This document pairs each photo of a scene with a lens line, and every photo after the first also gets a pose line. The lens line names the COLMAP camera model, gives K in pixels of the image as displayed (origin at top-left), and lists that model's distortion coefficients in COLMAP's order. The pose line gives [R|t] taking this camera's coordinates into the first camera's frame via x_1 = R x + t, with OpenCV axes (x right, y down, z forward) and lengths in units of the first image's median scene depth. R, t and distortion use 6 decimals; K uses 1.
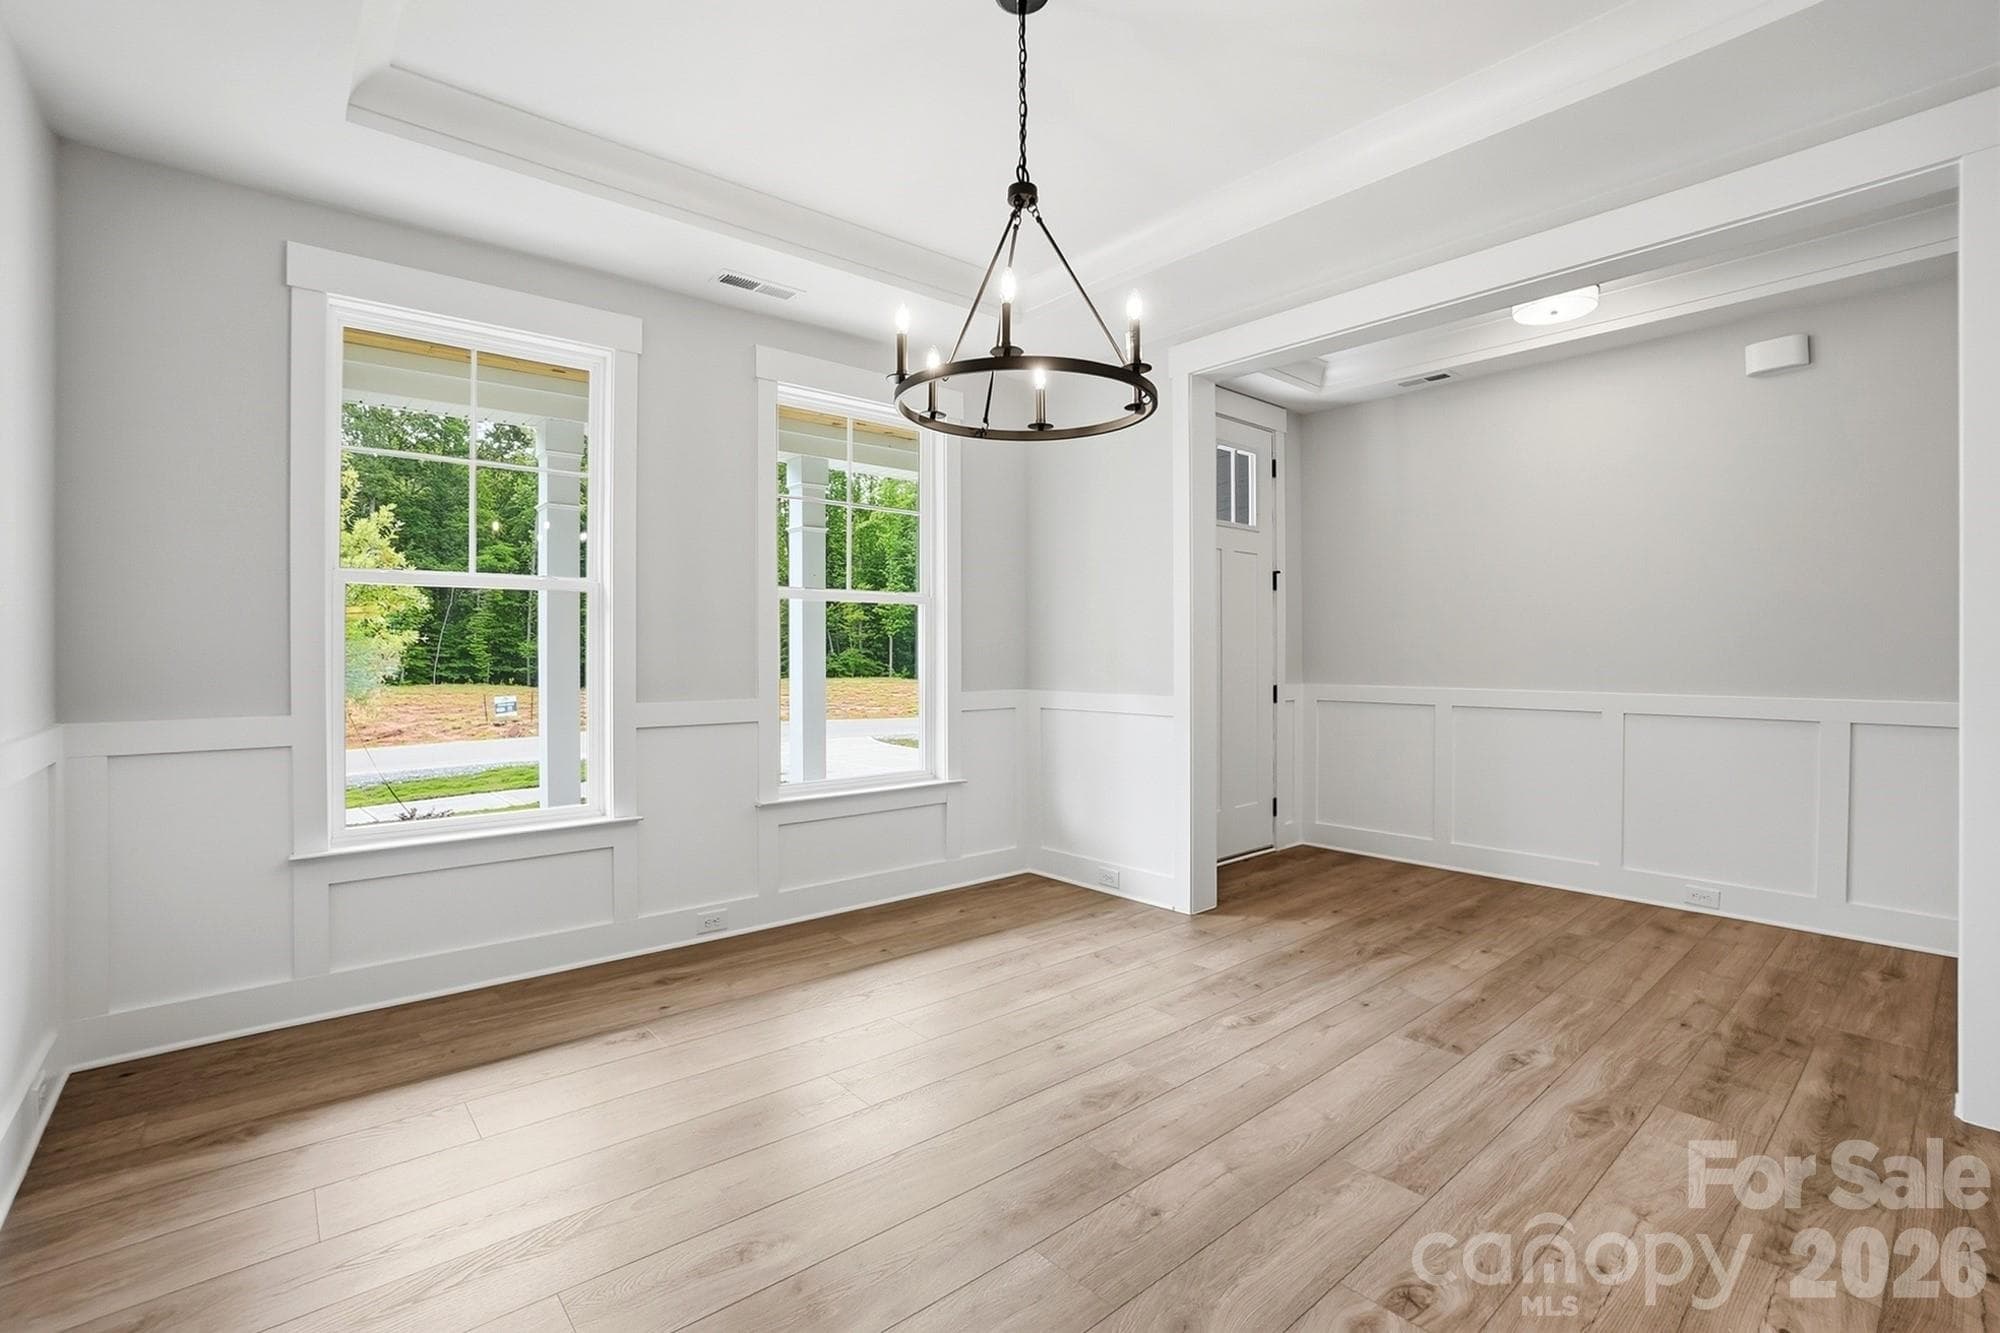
lens RADIAL K [[903.5, 0, 996.3], [0, 903.5, 662.6], [0, 0, 1]] dist [-0.037037, 0.000464]
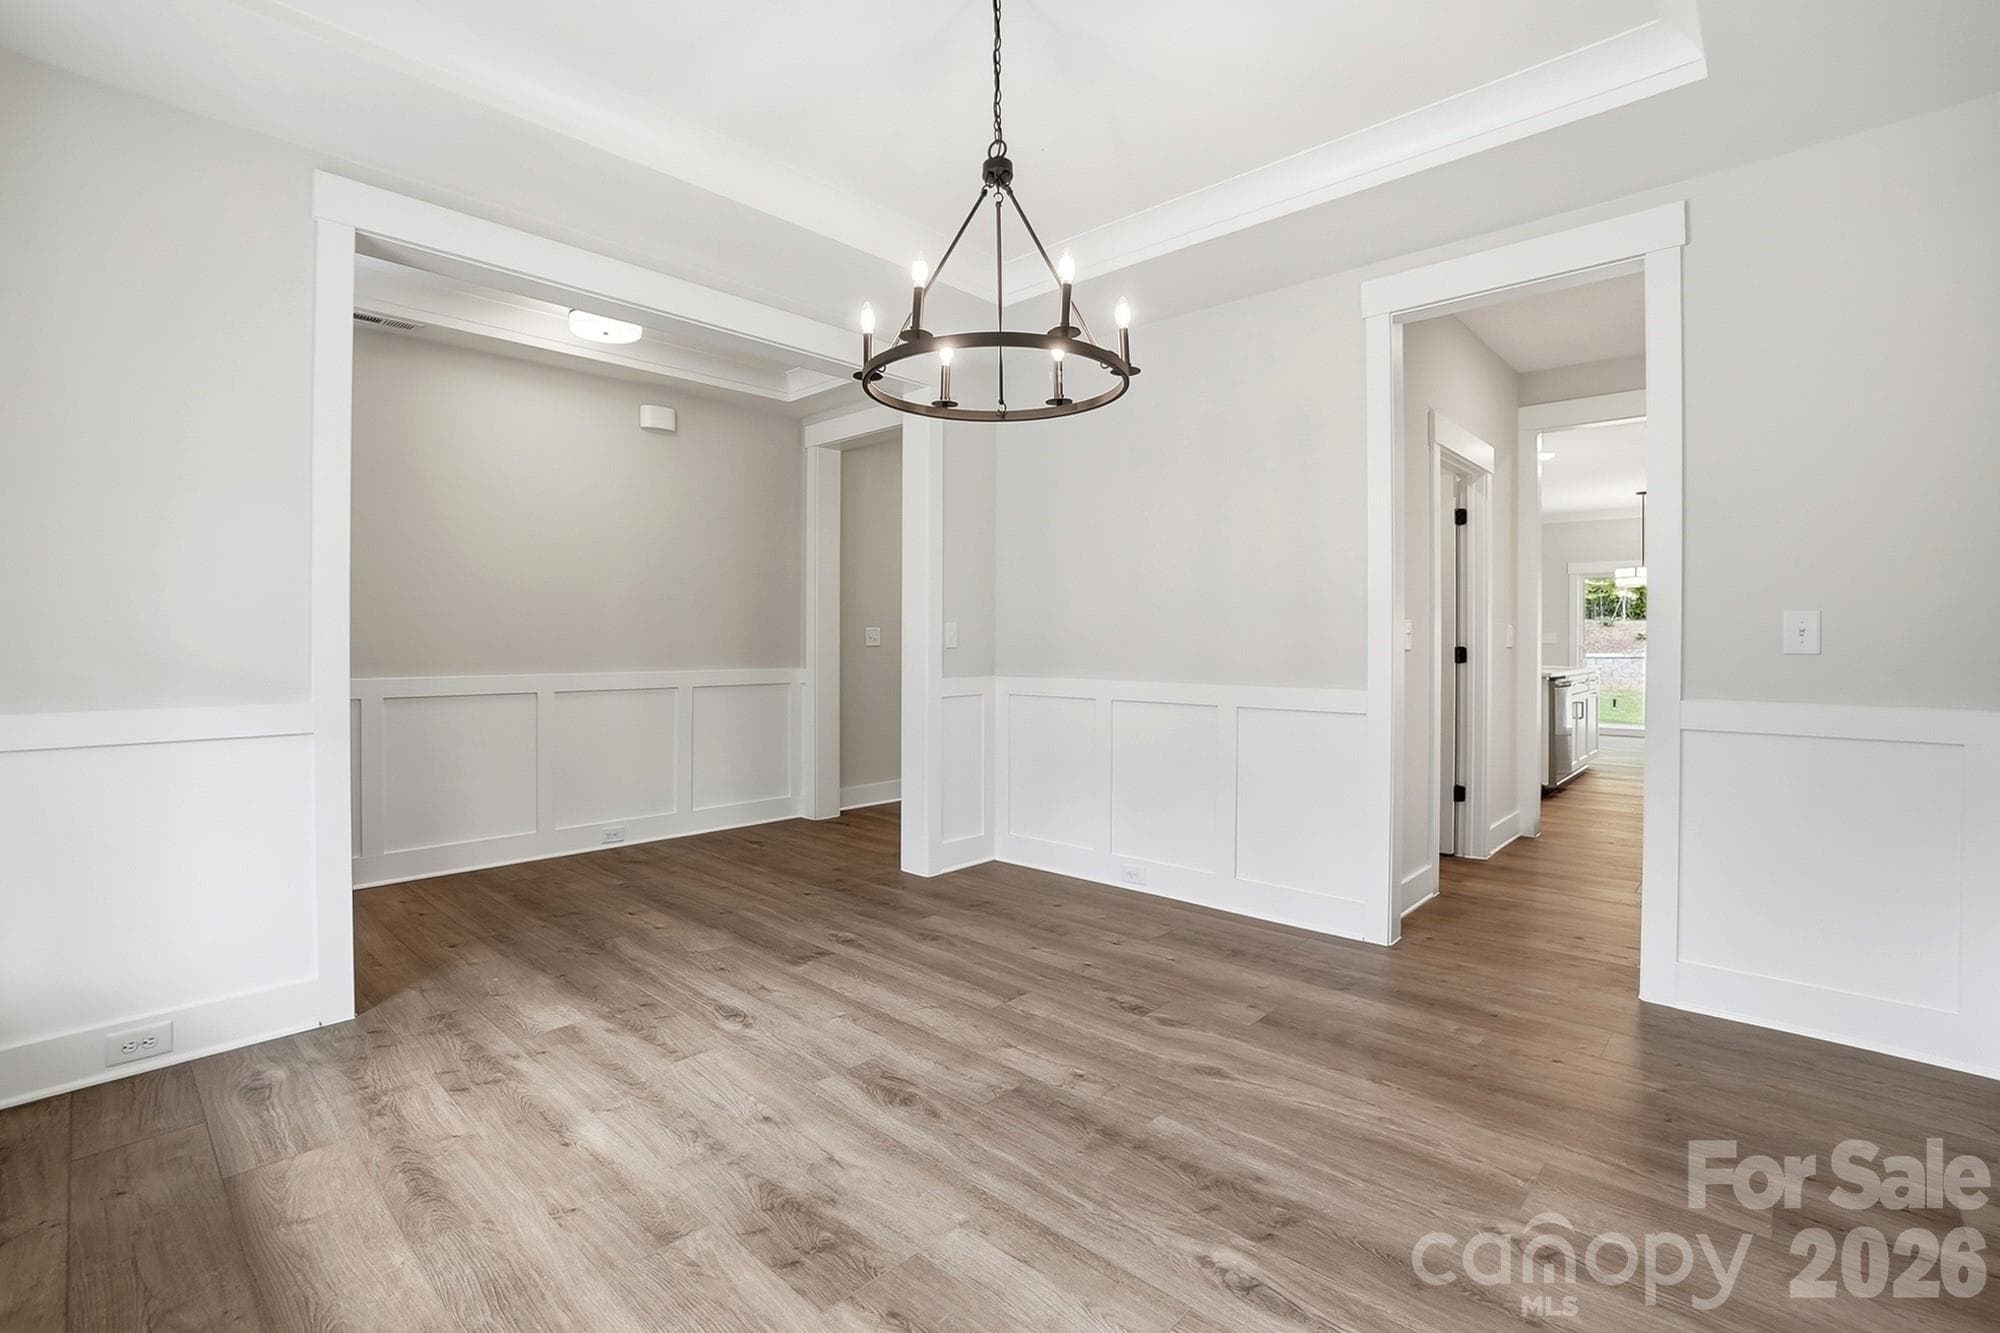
lens RADIAL K [[903.5, 0, 996.3], [0, 903.5, 662.6], [0, 0, 1]] dist [-0.037037, 0.000464]
pose [[-0.118104, -0.024318, 0.992703, -0.696248], [0.004046, 0.999680, 0.024971, -0.009788], [-0.992993, 0.006965, -0.117968, 0.812633]]
